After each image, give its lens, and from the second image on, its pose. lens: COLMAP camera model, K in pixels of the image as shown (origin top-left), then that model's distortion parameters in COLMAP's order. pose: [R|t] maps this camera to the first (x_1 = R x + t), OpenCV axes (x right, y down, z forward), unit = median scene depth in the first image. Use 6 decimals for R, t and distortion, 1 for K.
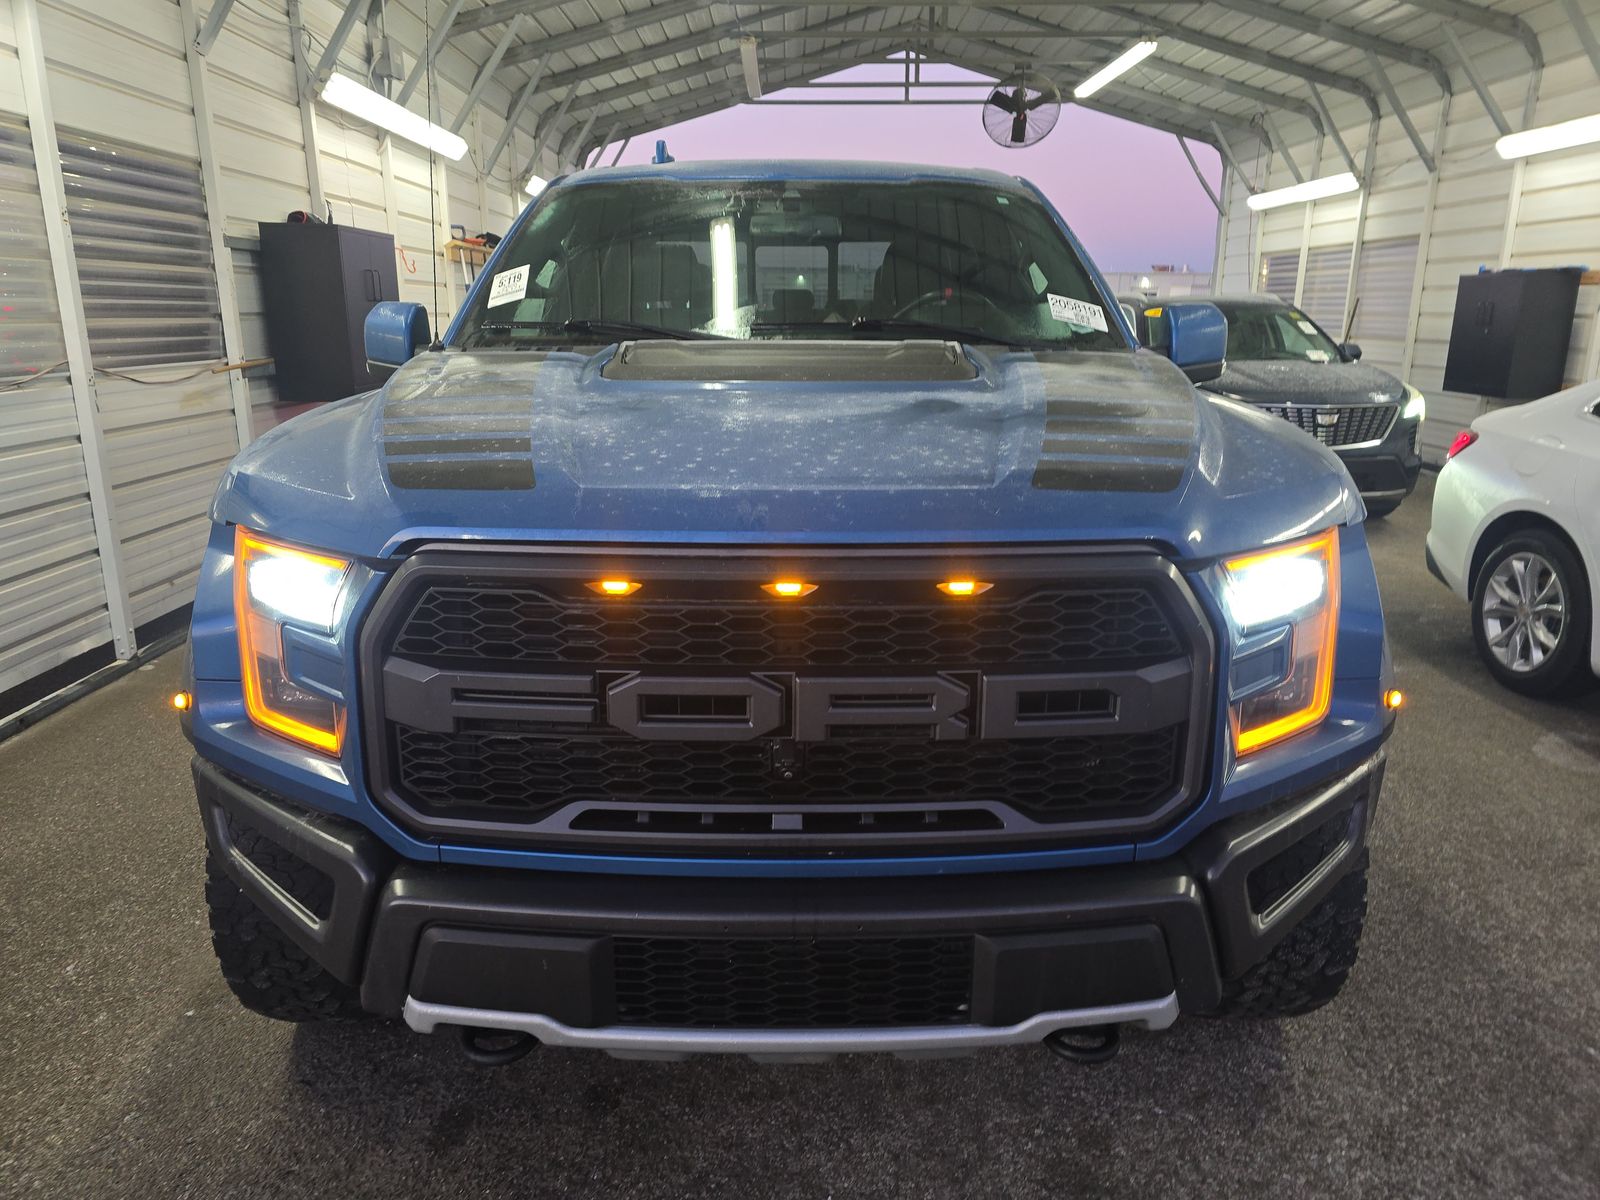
lens RADIAL K [[1079.0, 0, 803.1], [0, 1079.0, 596.8], [0, 0, 1]] dist [0.058051, -0.051748]
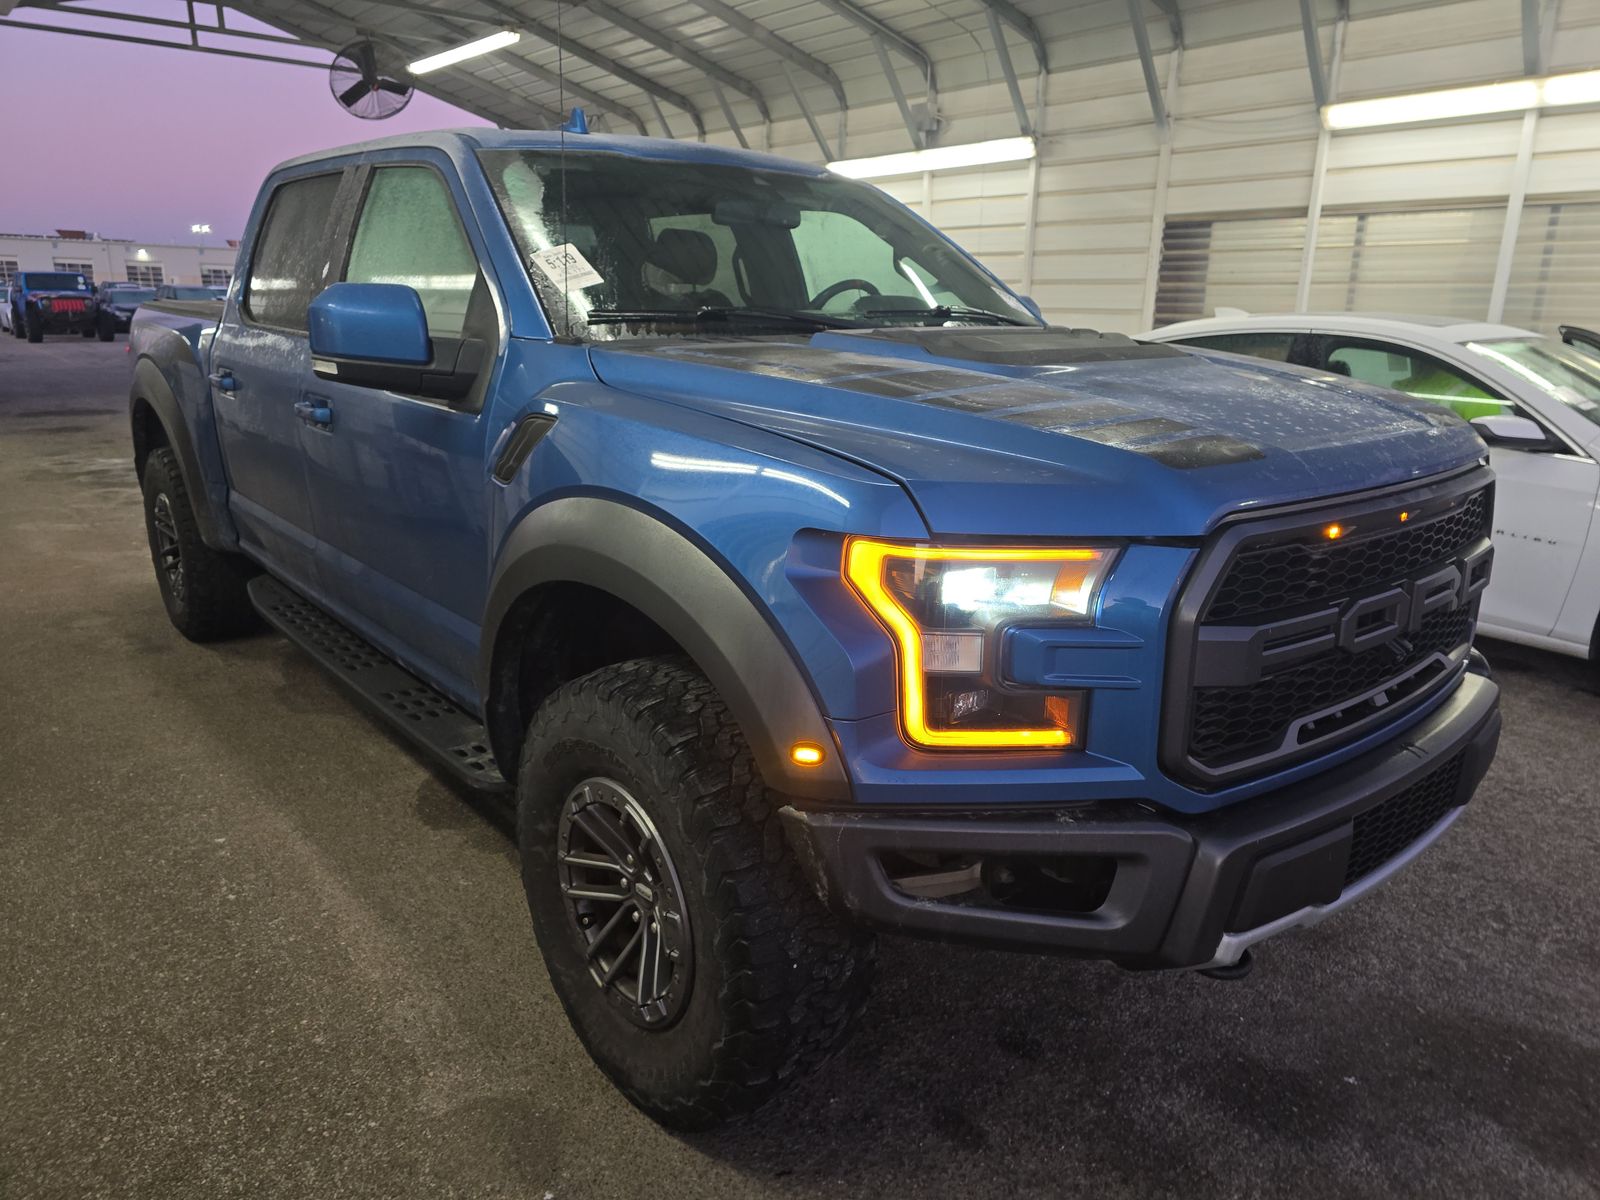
lens RADIAL K [[1079.0, 0, 803.1], [0, 1079.0, 596.8], [0, 0, 1]] dist [0.058051, -0.051748]
pose [[0.767670, -0.159377, 0.620711, -0.216002], [0.151149, 0.986285, 0.066309, -0.016645], [-0.622765, 0.042916, 0.781231, 0.065639]]
